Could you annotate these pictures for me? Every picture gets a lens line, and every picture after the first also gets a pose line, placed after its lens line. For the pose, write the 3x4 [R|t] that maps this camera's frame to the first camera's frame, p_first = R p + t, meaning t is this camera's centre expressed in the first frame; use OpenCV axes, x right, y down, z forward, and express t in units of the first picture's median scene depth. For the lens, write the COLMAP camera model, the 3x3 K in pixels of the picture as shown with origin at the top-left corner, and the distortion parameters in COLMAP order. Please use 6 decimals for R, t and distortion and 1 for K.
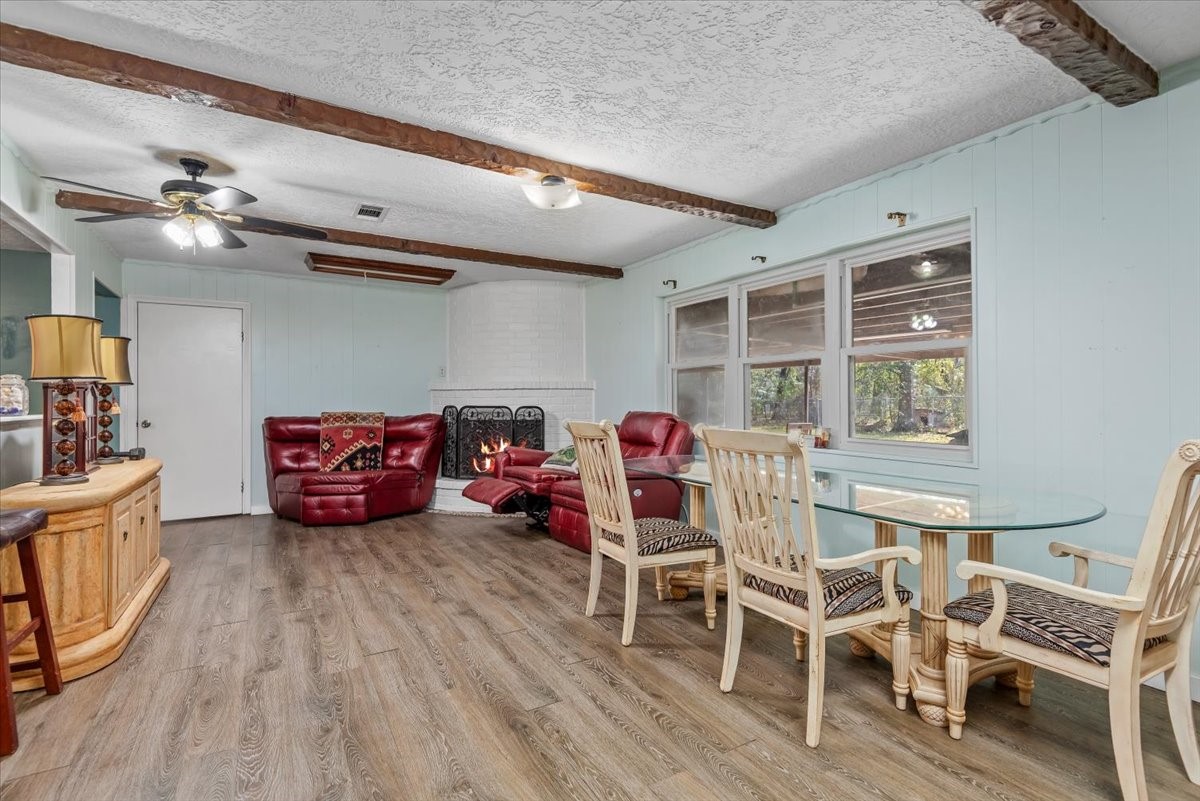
lens RADIAL K [[558.1, 0, 586.2], [0, 558.1, 403.7], [0, 0, 1]] dist [0.035731, -0.020068]
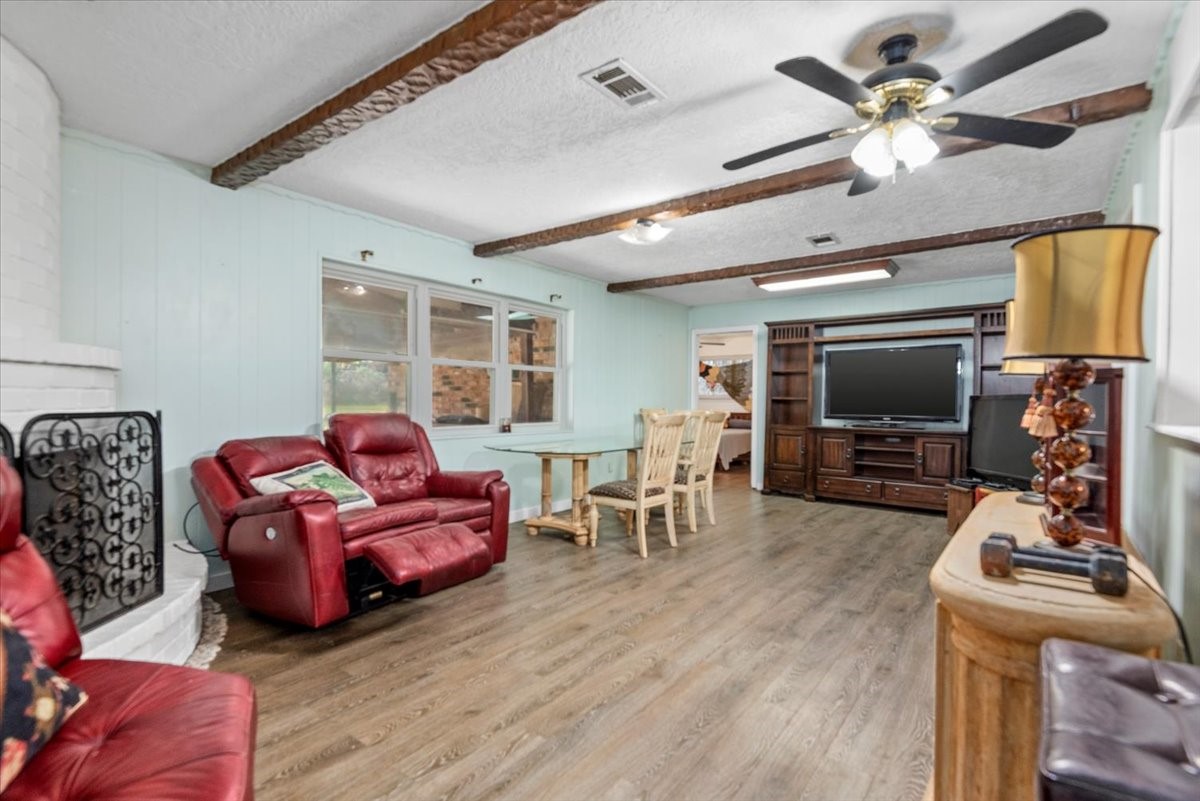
lens RADIAL K [[592.4, 0, 605.7], [0, 592.4, 407.5], [0, 0, 1]] dist [0.000497, -0.000051]
pose [[-0.409075, -0.012896, 0.912410, -0.673232], [0.005921, 0.999842, 0.016787, -0.003220], [-0.912482, 0.012269, -0.408934, 0.894144]]
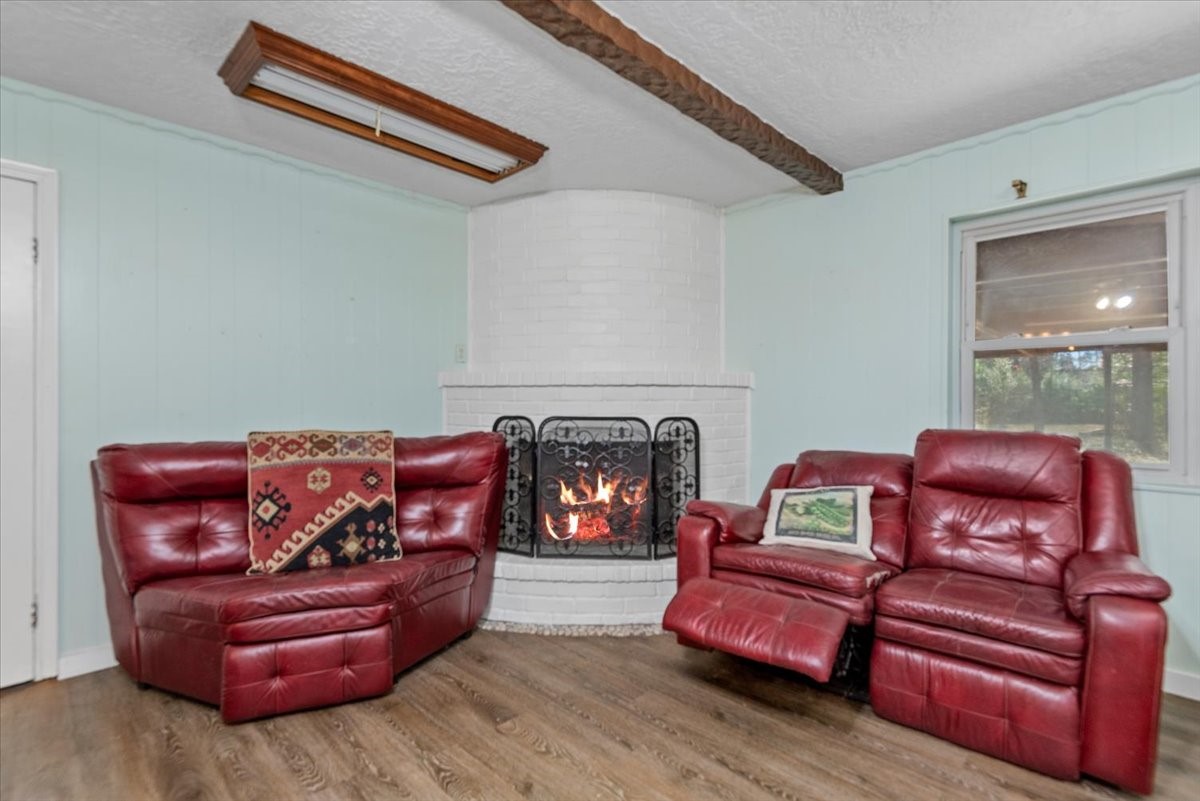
lens RADIAL K [[558.1, 0, 586.2], [0, 558.1, 403.7], [0, 0, 1]] dist [0.035731, -0.020068]
pose [[0.967693, 0.002222, 0.252122, -0.332847], [-0.001662, 0.999996, -0.002433, -0.006718], [-0.252126, 0.001935, 0.967692, 0.510864]]
